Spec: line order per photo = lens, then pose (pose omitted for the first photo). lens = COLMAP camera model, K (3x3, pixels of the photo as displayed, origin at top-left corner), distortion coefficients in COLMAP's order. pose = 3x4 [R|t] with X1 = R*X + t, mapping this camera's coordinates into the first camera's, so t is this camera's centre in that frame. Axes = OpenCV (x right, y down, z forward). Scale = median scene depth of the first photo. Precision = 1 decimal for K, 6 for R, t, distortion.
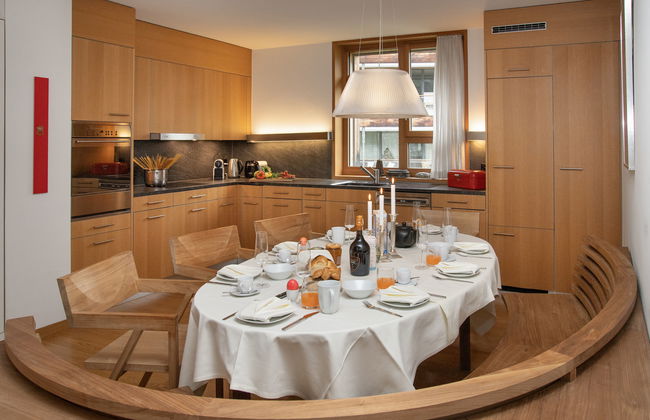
lens RADIAL K [[525.8, 0, 325.2], [0, 525.8, 143.4], [0, 0, 1]] dist [-0.052950, -0.001635]
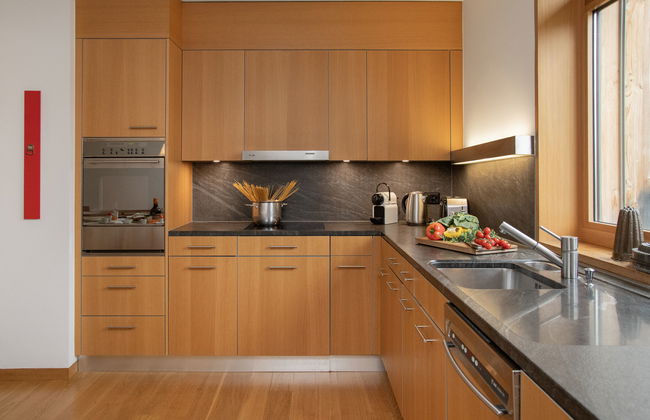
lens RADIAL K [[540.5, 0, 324.6], [0, 540.5, 163.2], [0, 0, 1]] dist [-0.013312, -0.002188]
pose [[0.460424, -0.004952, -0.887685, 0.390060], [-0.006460, 0.999939, -0.008929, 0.003032], [0.887675, 0.009845, 0.460364, 0.761926]]
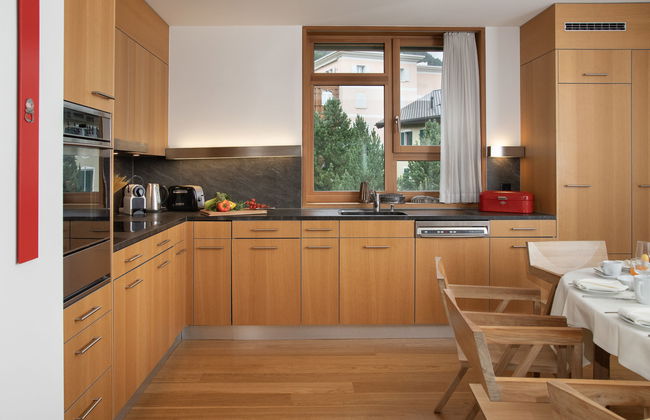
lens RADIAL K [[540.5, 0, 324.6], [0, 540.5, 163.2], [0, 0, 1]] dist [-0.013312, -0.002188]
pose [[0.879690, 0.005740, 0.475512, -0.407893], [0.001291, 0.999895, -0.014458, 0.017970], [-0.475545, 0.013332, 0.879590, 0.378090]]
